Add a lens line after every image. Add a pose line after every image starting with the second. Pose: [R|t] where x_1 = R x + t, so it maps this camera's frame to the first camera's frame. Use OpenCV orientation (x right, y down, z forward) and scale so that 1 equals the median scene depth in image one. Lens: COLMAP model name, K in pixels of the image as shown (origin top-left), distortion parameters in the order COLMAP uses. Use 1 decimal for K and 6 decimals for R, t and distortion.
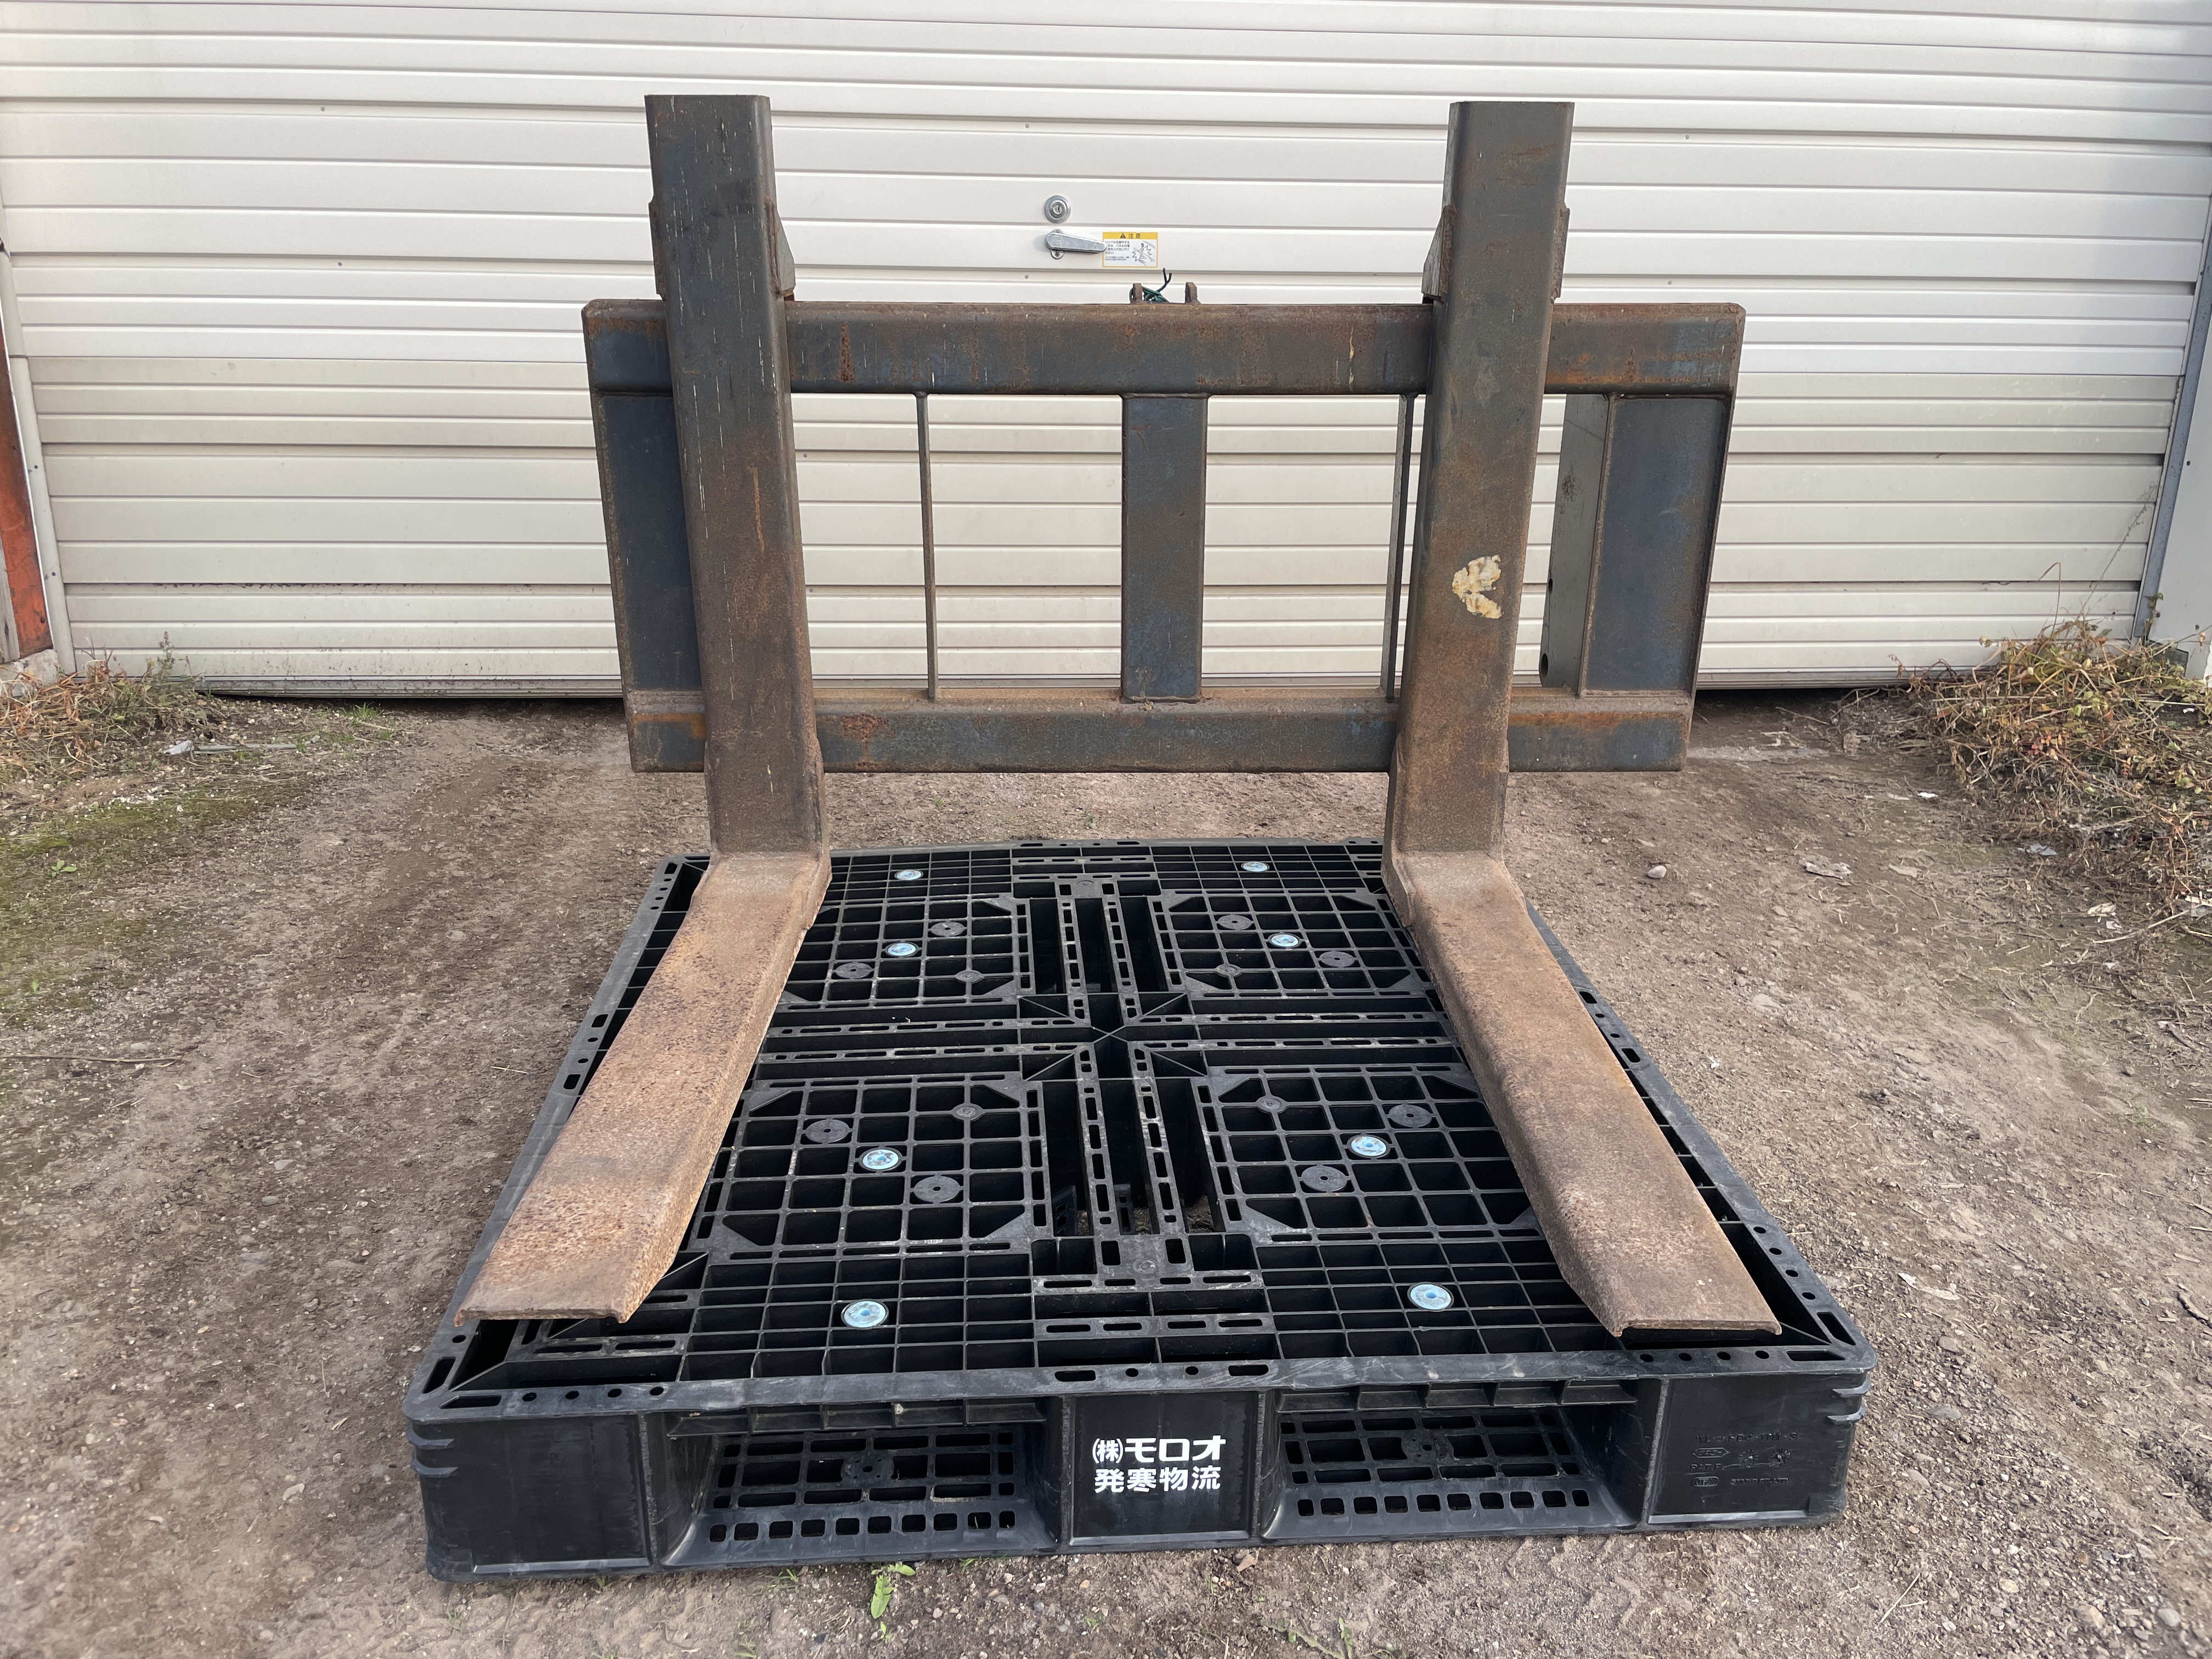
lens RADIAL K [[1685.1, 0, 1109.1], [0, 1685.1, 801.7], [0, 0, 1]] dist [0.078263, -0.110953]
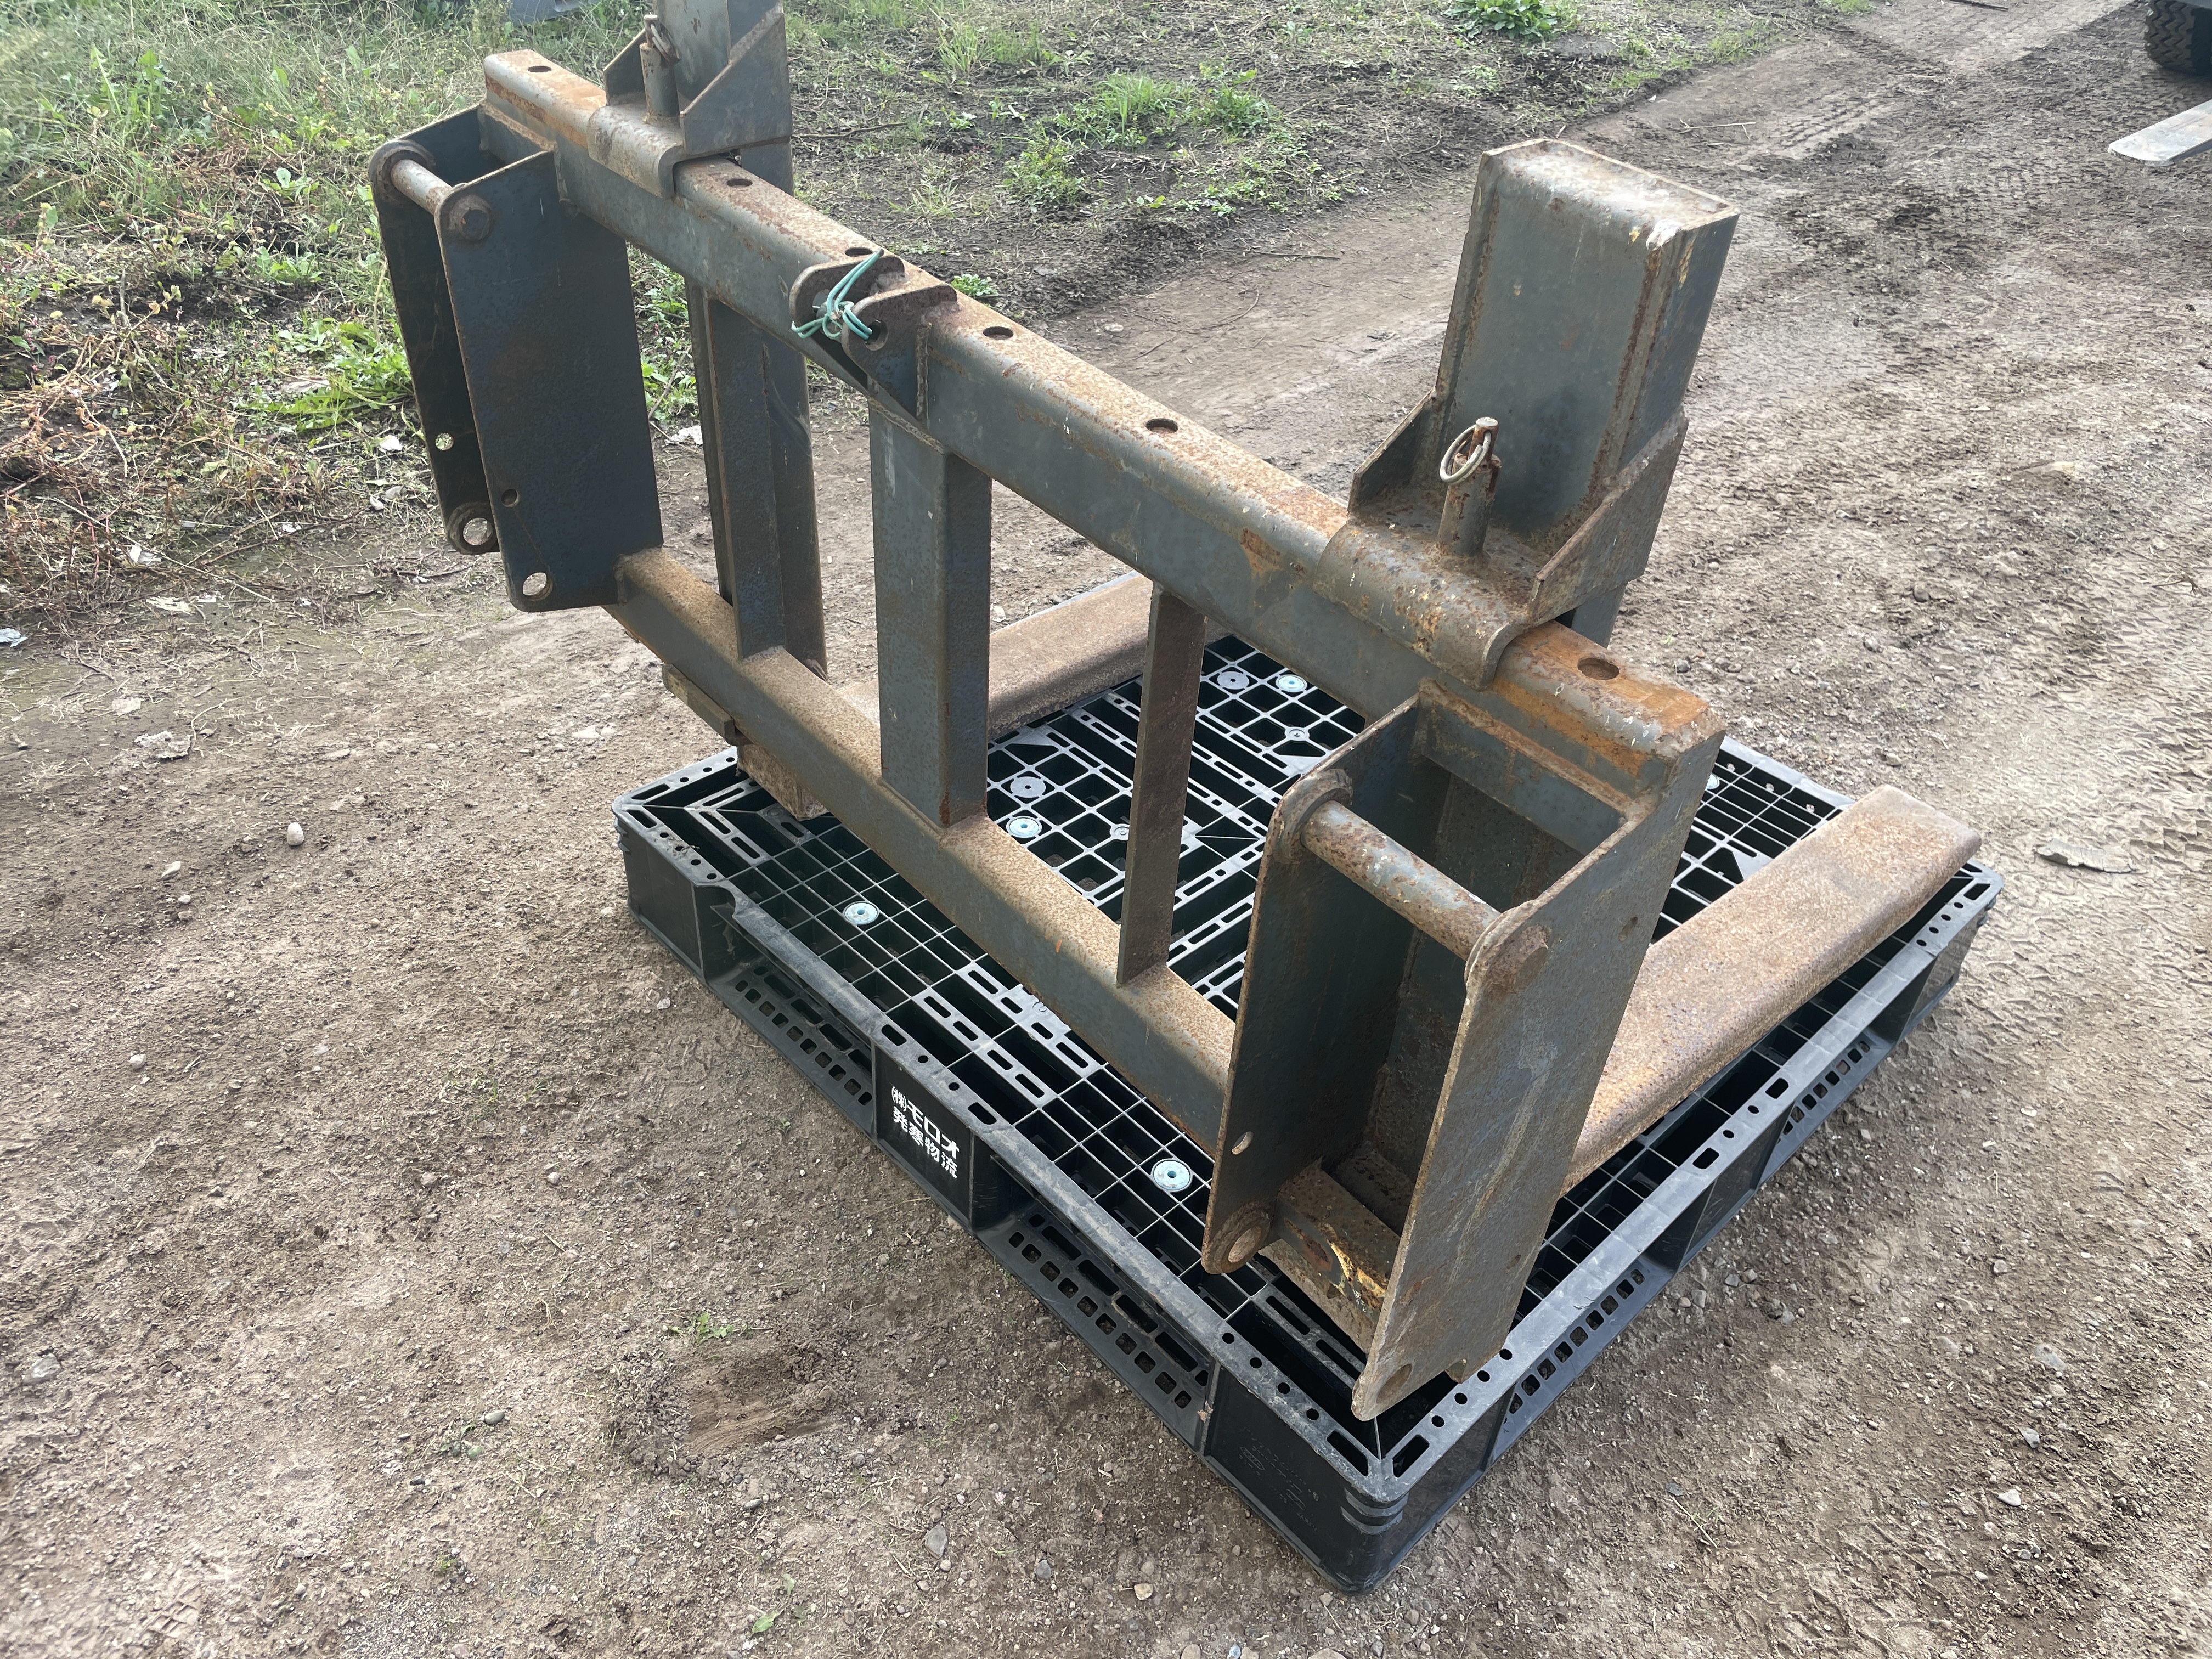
lens RADIAL K [[1685.1, 0, 1116.6], [0, 1685.1, 844.0], [0, 0, 1]] dist [0.078263, -0.110953]
pose [[-0.639878, -0.524676, 0.561489, -0.385367], [0.200001, 0.591774, 0.780899, -0.531079], [-0.741994, 0.611979, -0.273727, 1.028832]]
